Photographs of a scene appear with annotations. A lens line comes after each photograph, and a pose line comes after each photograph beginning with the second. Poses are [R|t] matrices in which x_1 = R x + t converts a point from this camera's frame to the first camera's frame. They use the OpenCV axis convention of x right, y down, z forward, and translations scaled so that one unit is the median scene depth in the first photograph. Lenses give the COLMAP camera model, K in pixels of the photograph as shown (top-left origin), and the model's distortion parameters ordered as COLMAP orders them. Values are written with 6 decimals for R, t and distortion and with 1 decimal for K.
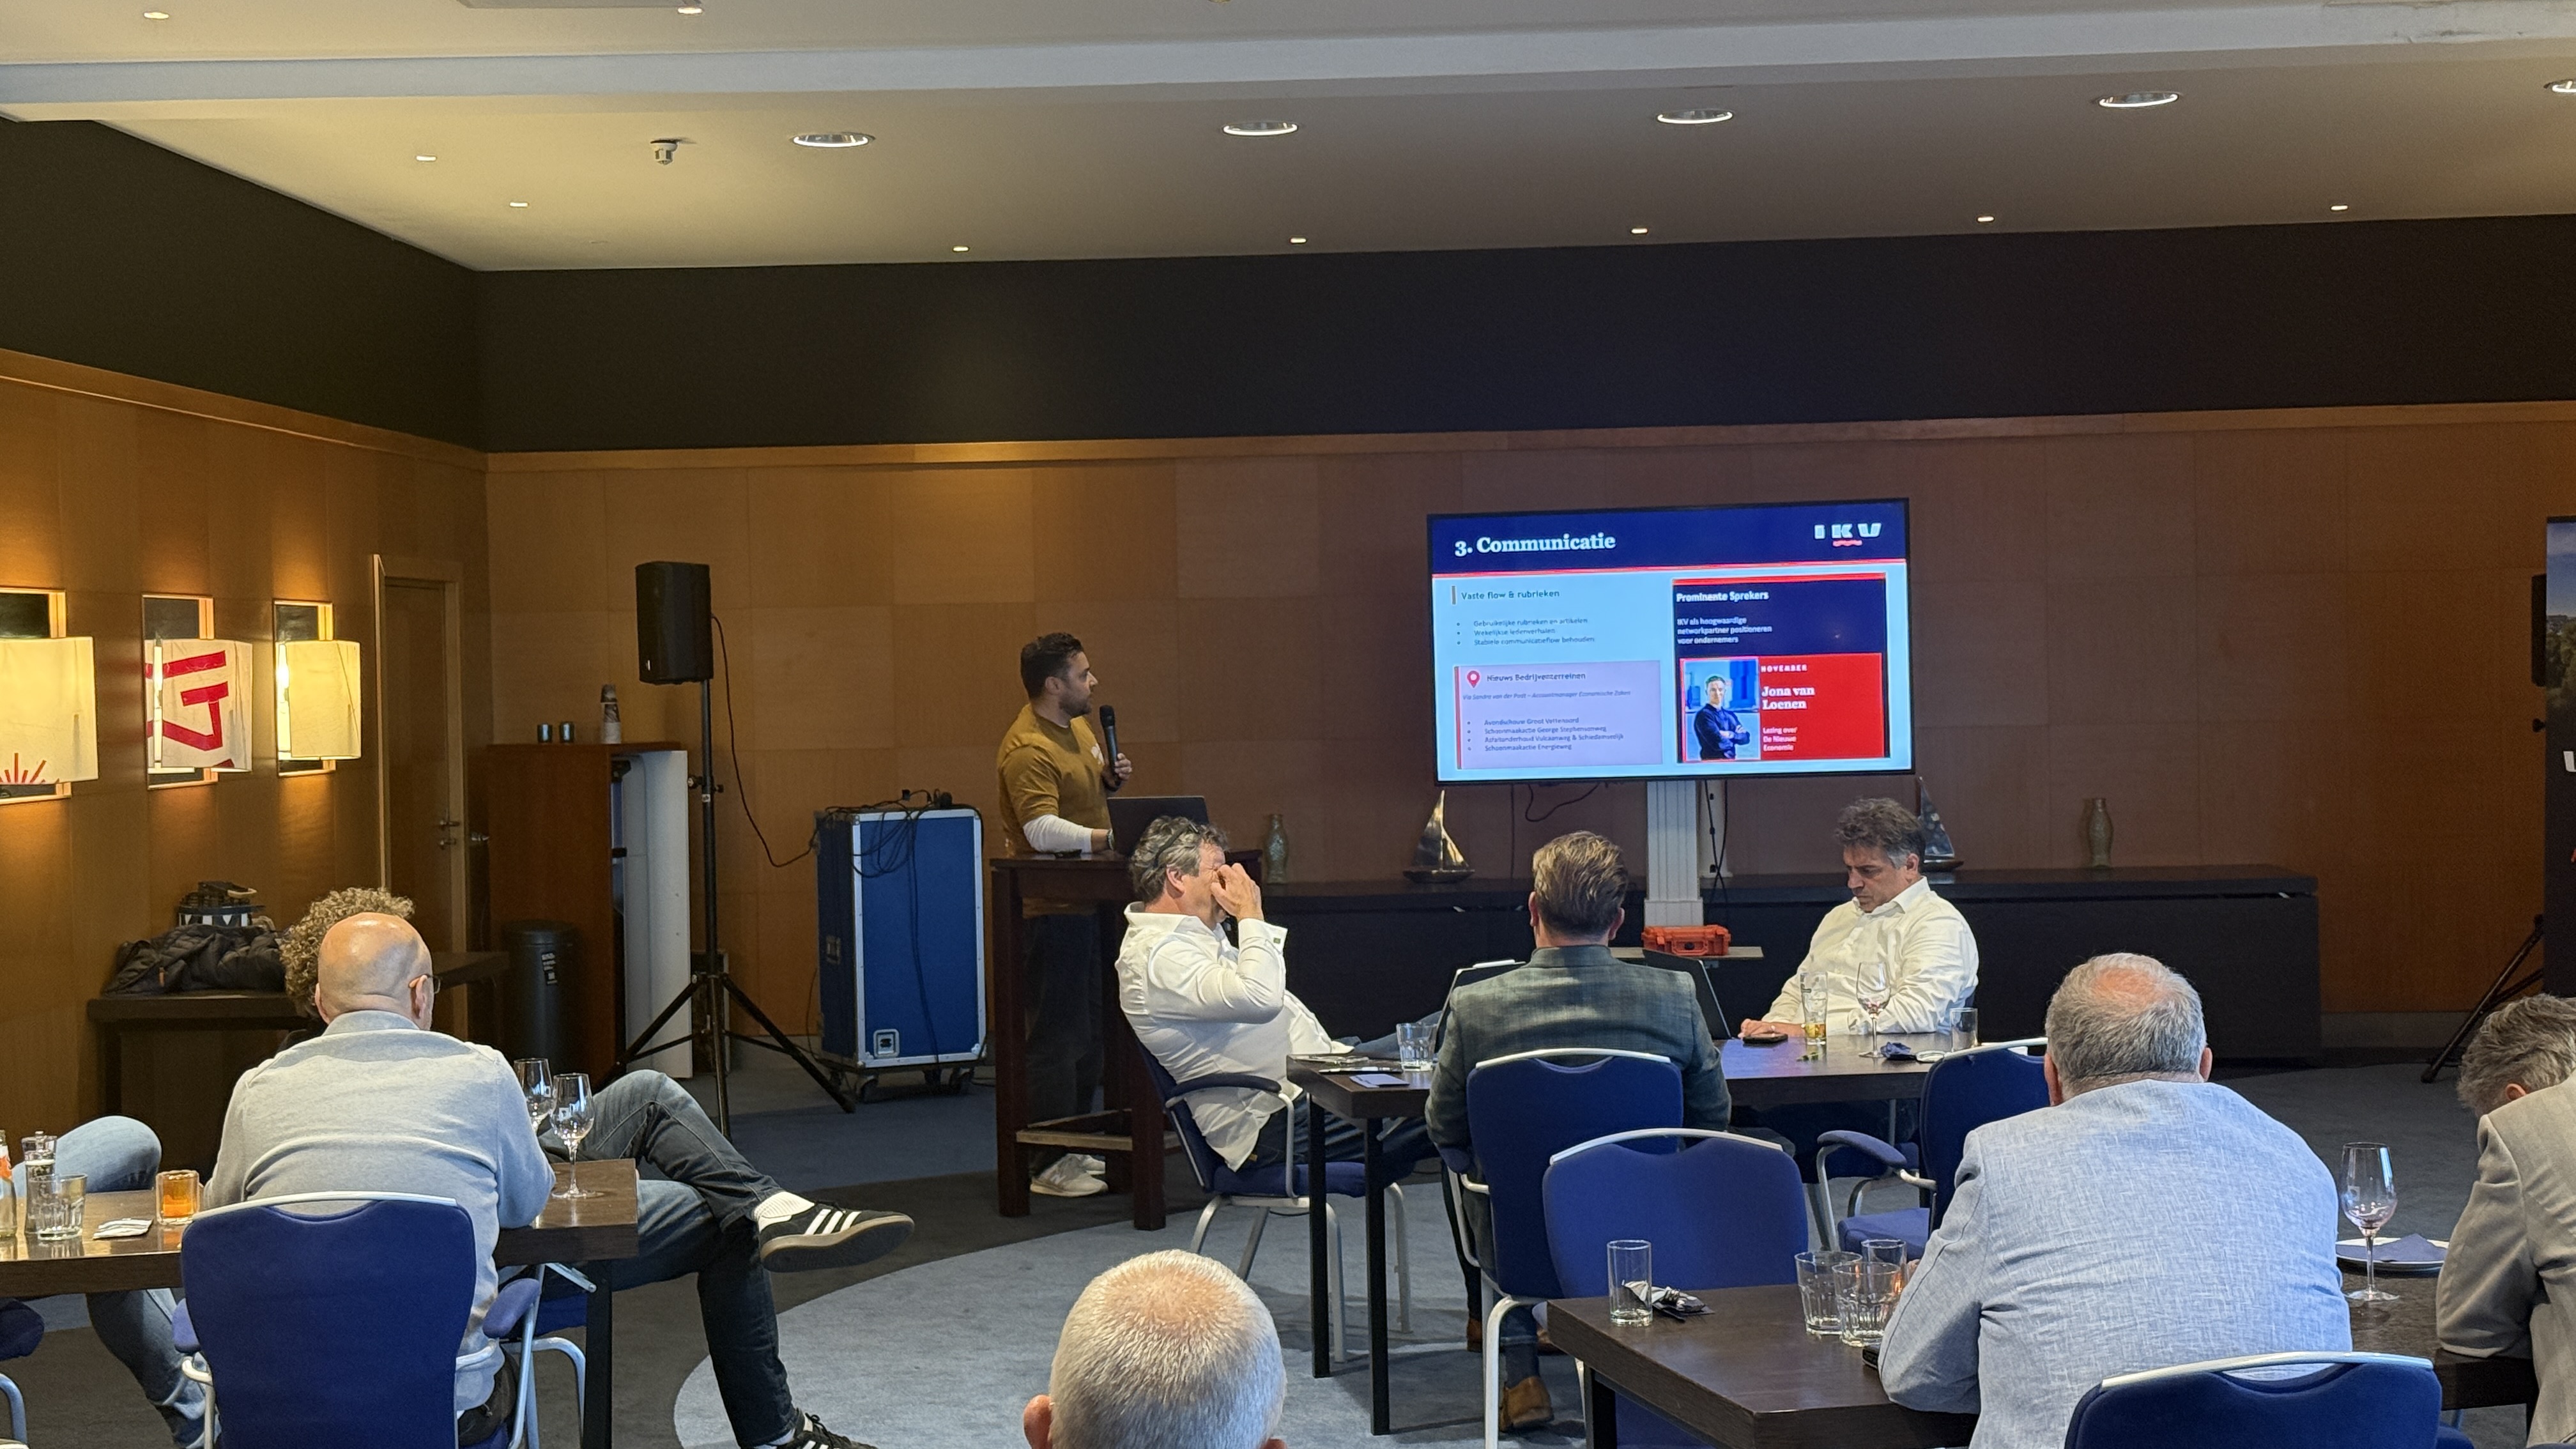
lens RADIAL K [[3673.9, 0, 1332.1], [0, 3673.9, 717.2], [0, 0, 1]] dist [0.067772, 0.000000]
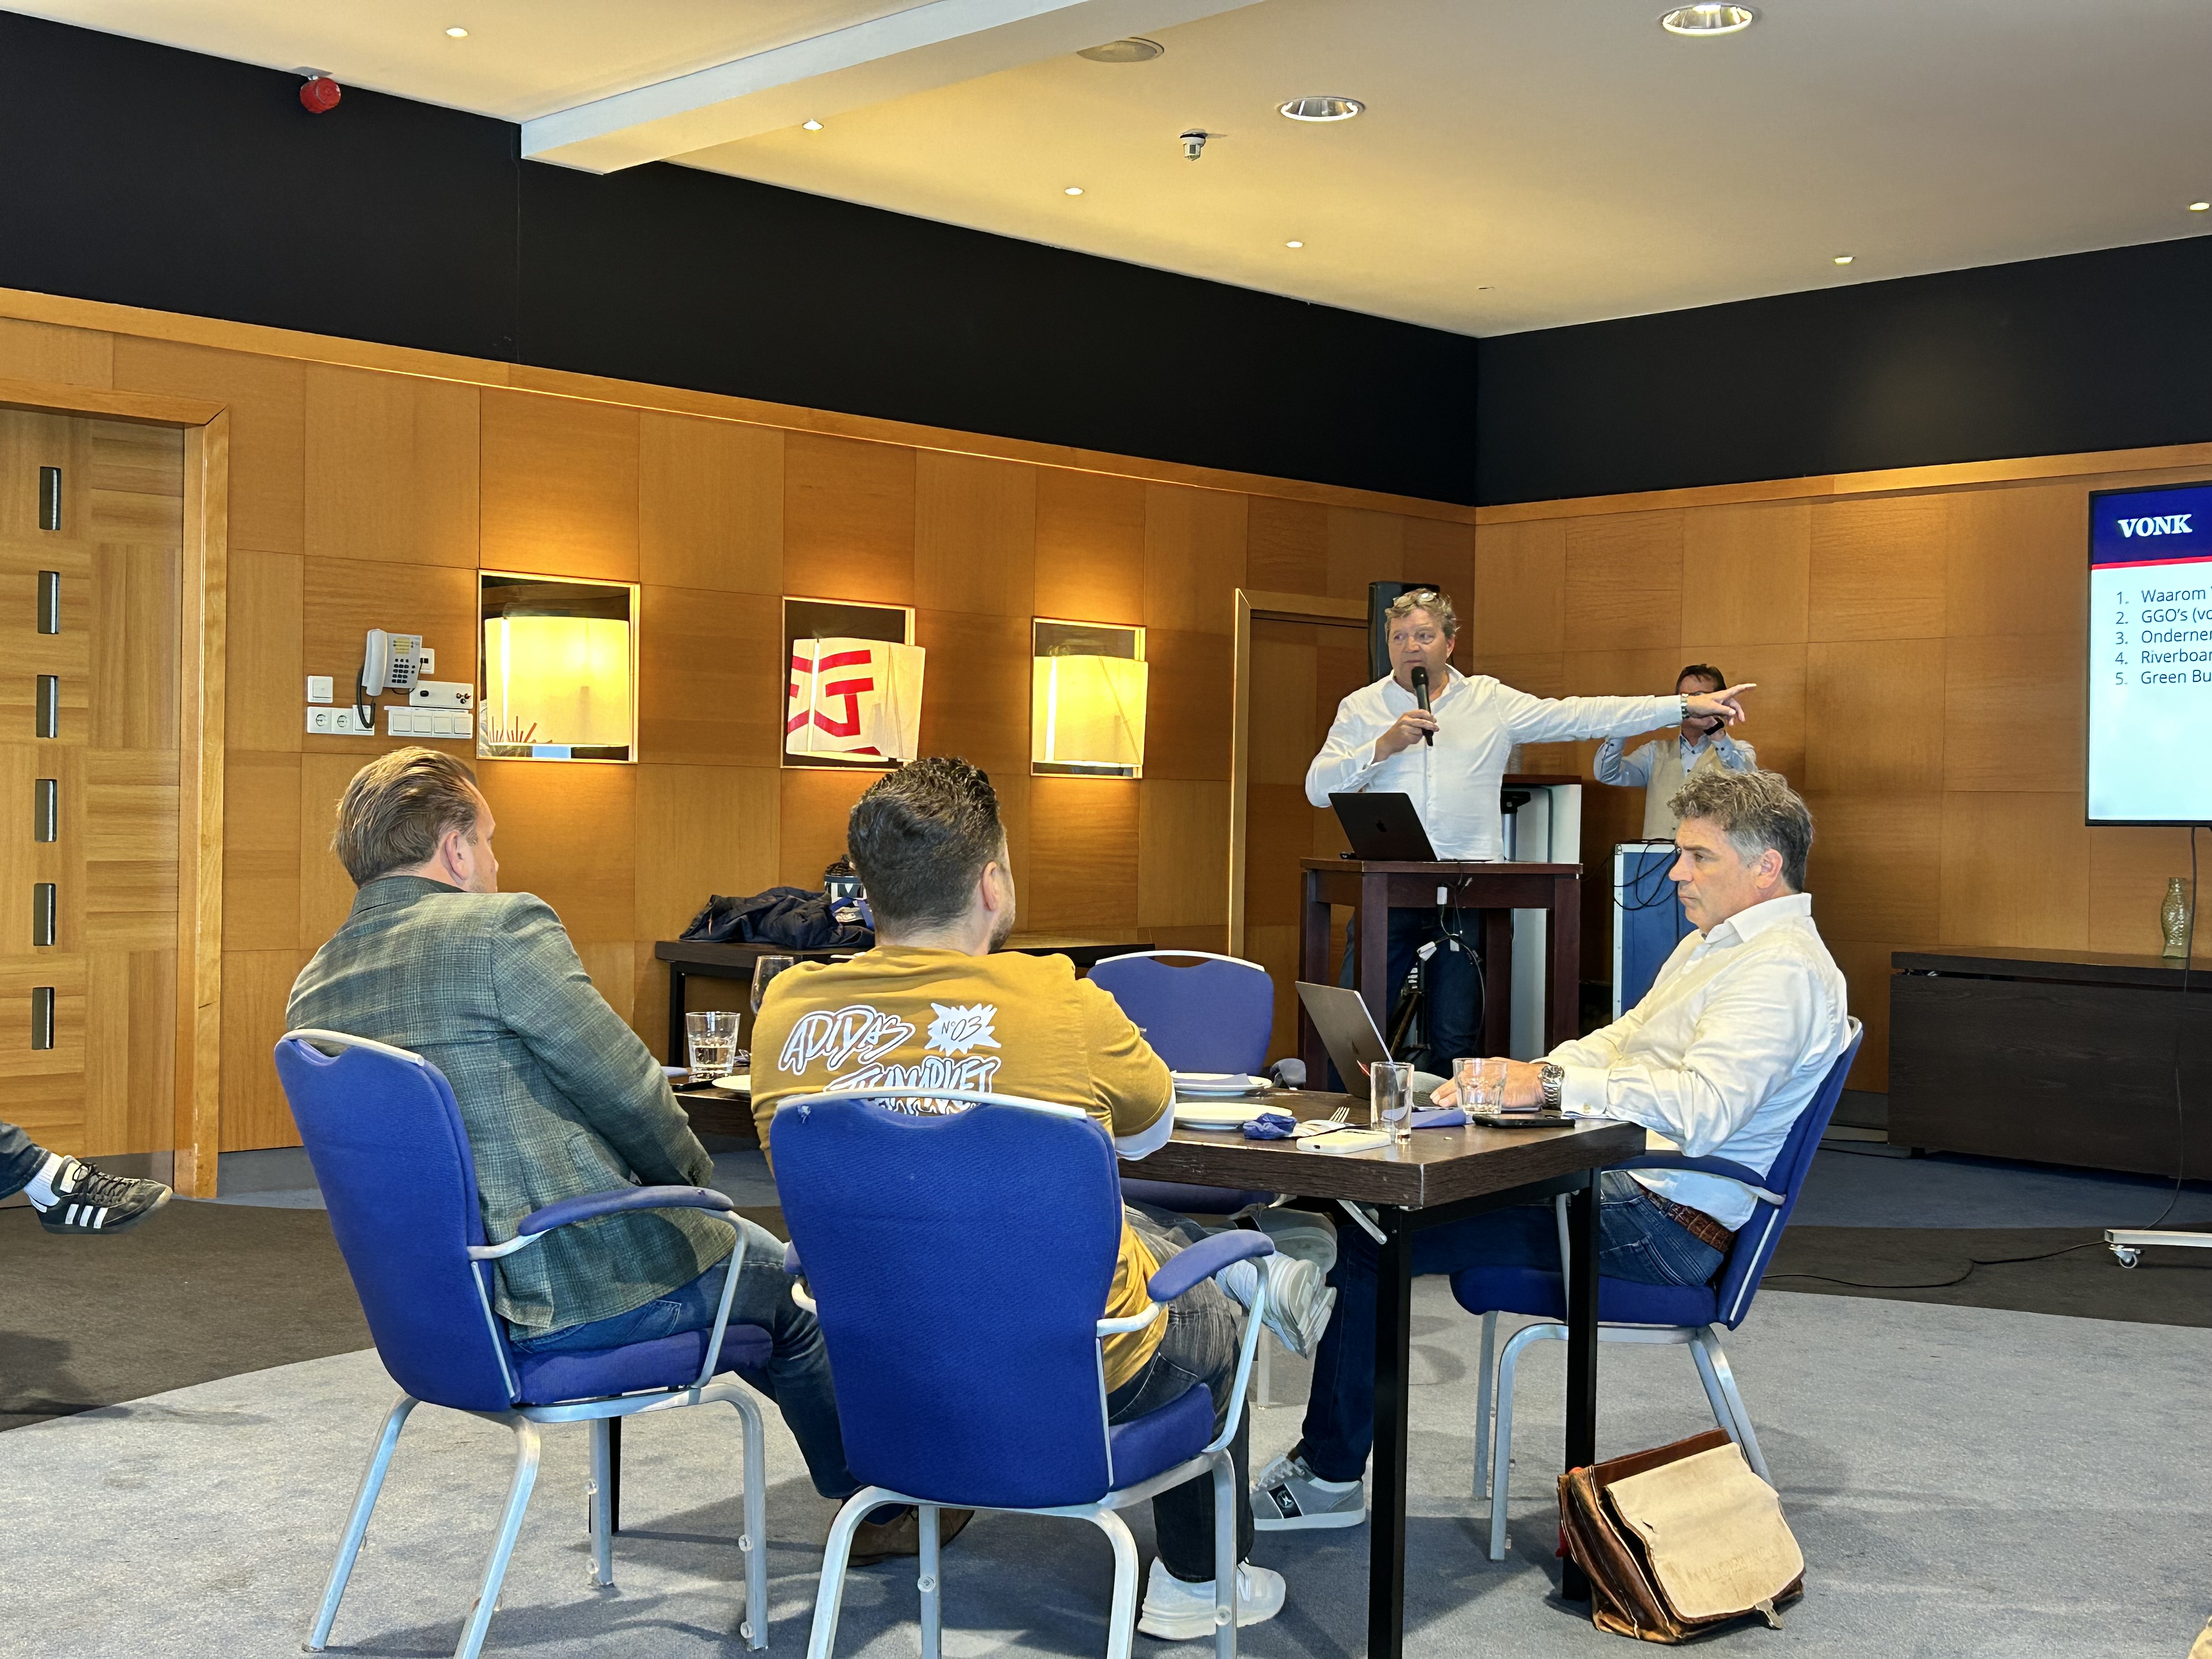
lens RADIAL K [[2741.9, 0, 1120.2], [0, 2741.9, 839.8], [0, 0, 1]] dist [0.082063, 0.000000]
pose [[0.722359, 0.039435, -0.690393, 0.277530], [-0.043474, 0.998987, 0.011575, 0.022391], [0.690151, 0.021653, 0.723342, 0.381667]]
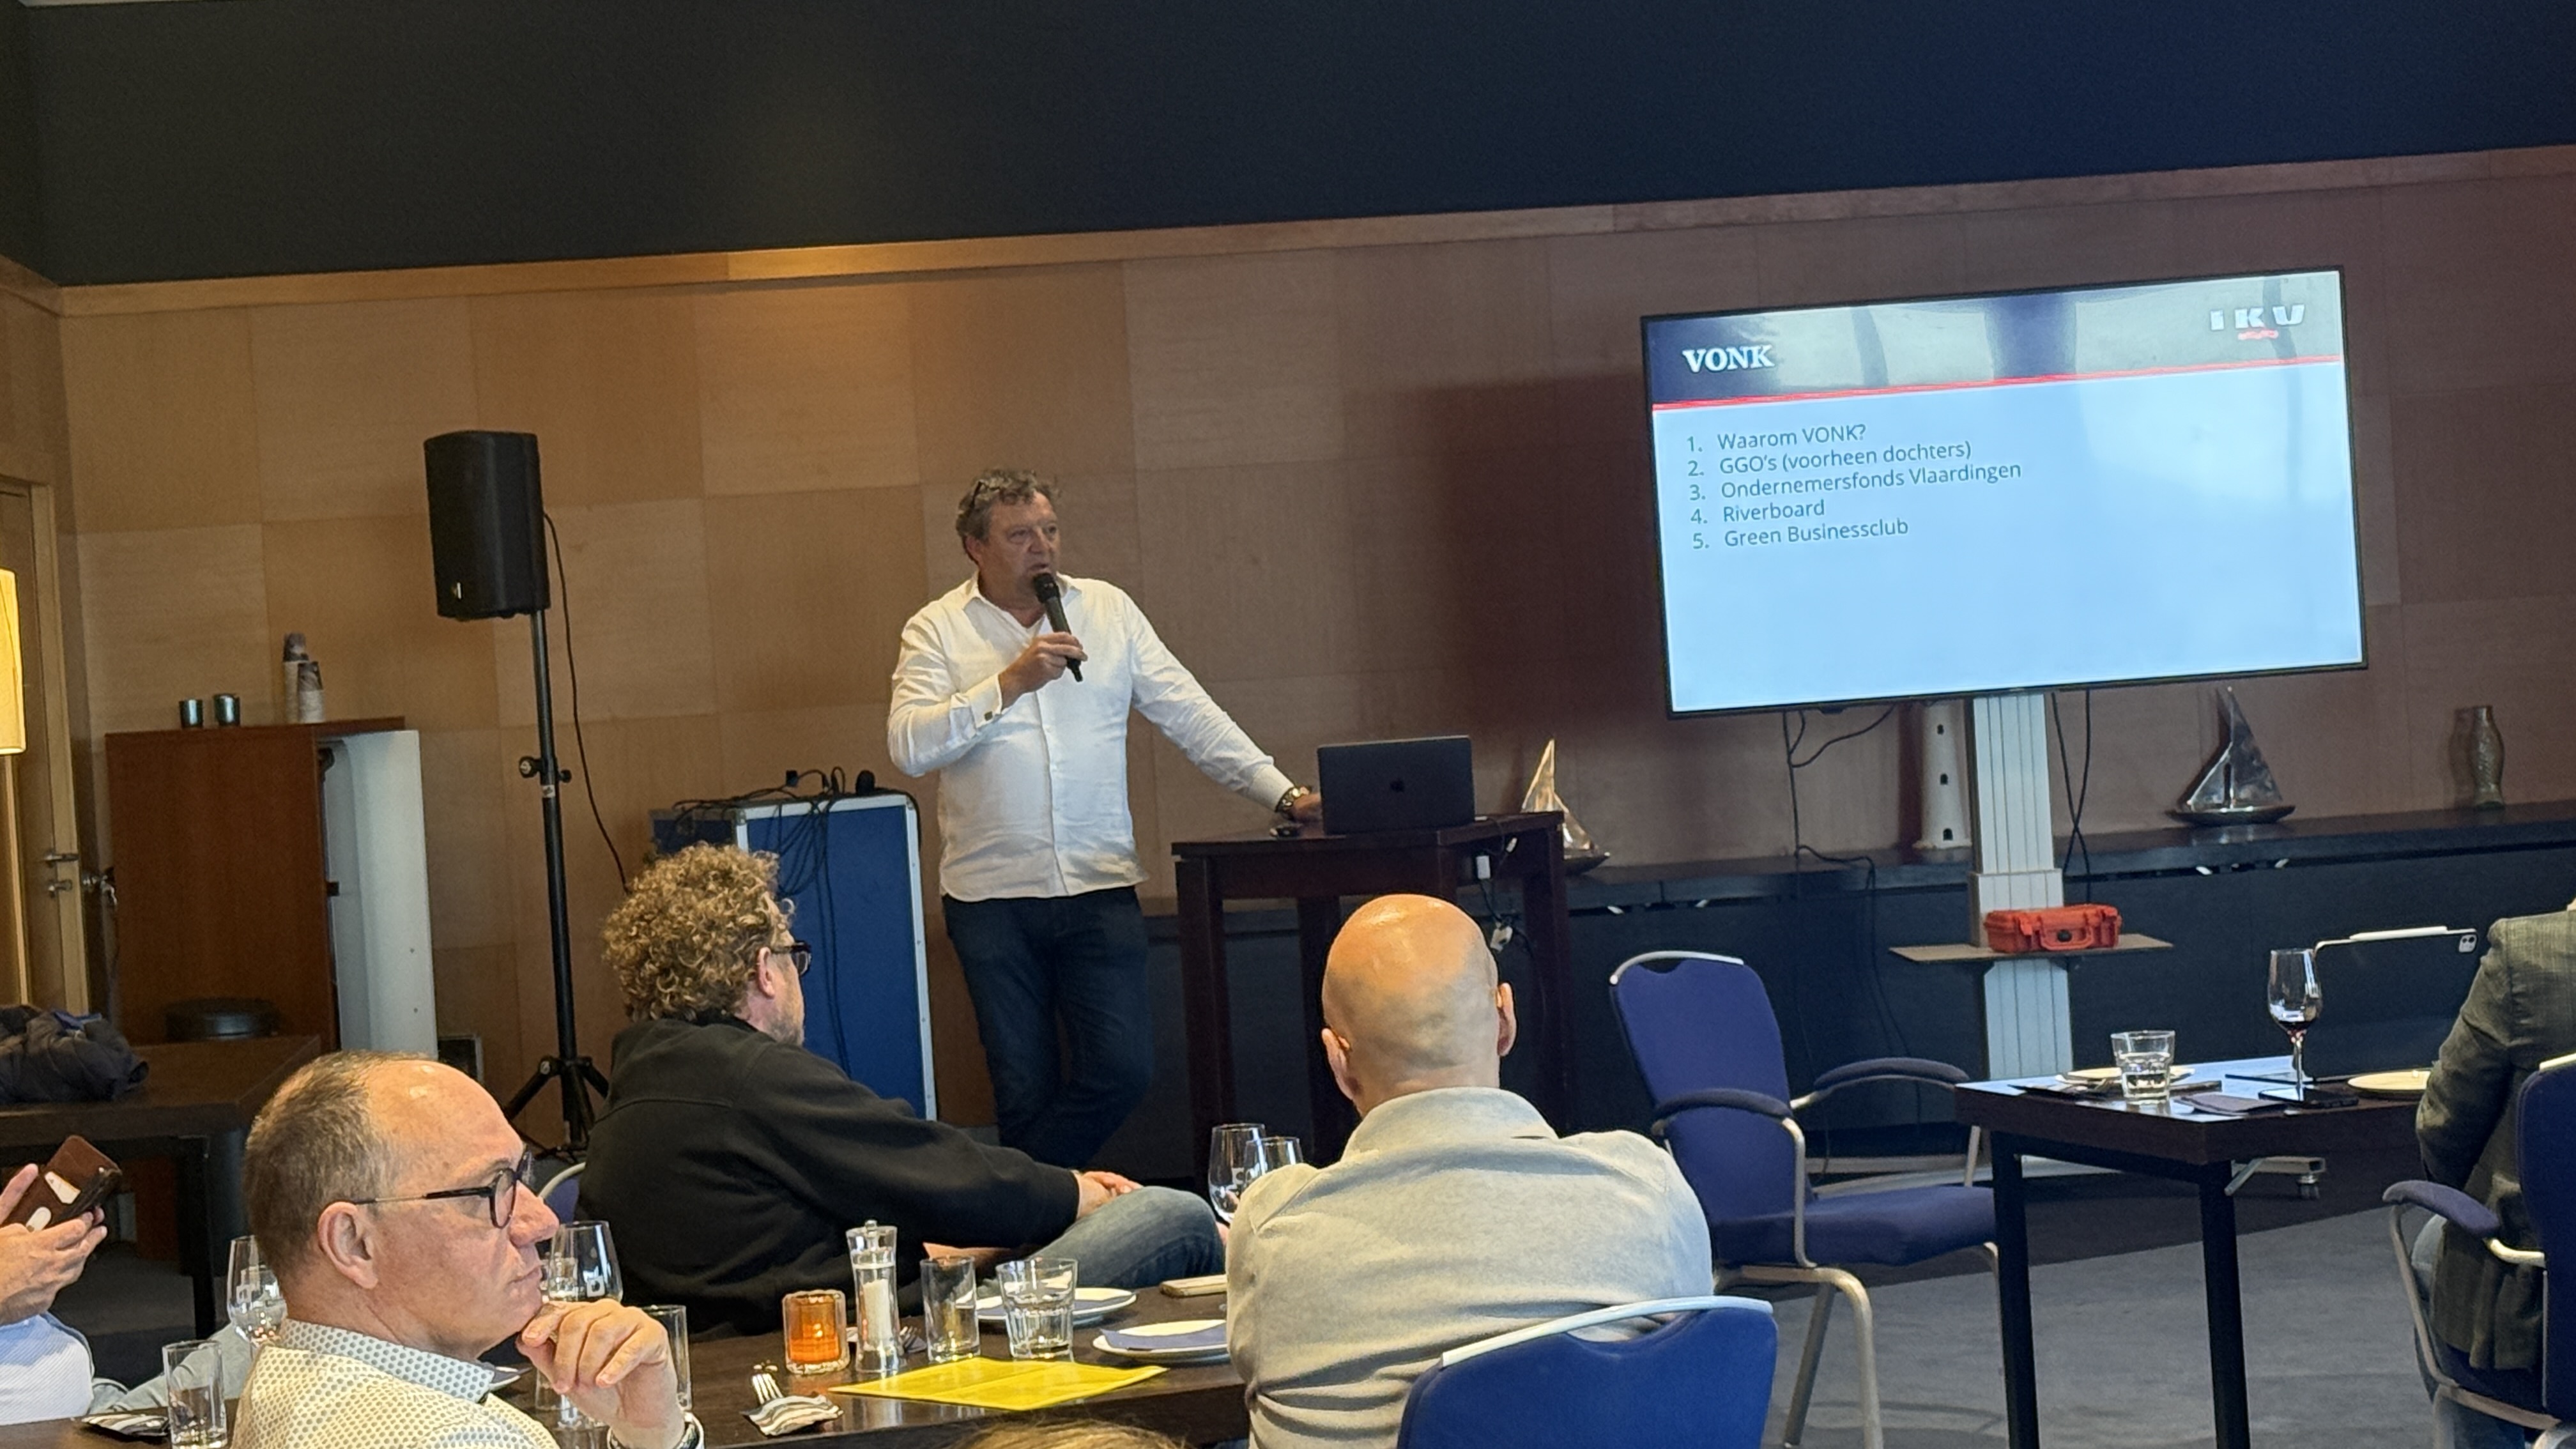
lens RADIAL K [[5240.2, 0, 1300.5], [0, 5240.2, 719.2], [0, 0, 1]] dist [0.032953, 0.000000]
pose [[0.988705, -0.045266, 0.142875, -0.163302], [0.044876, 0.998975, 0.005953, 0.009242], [-0.142998, 0.000526, 0.989723, 0.057788]]
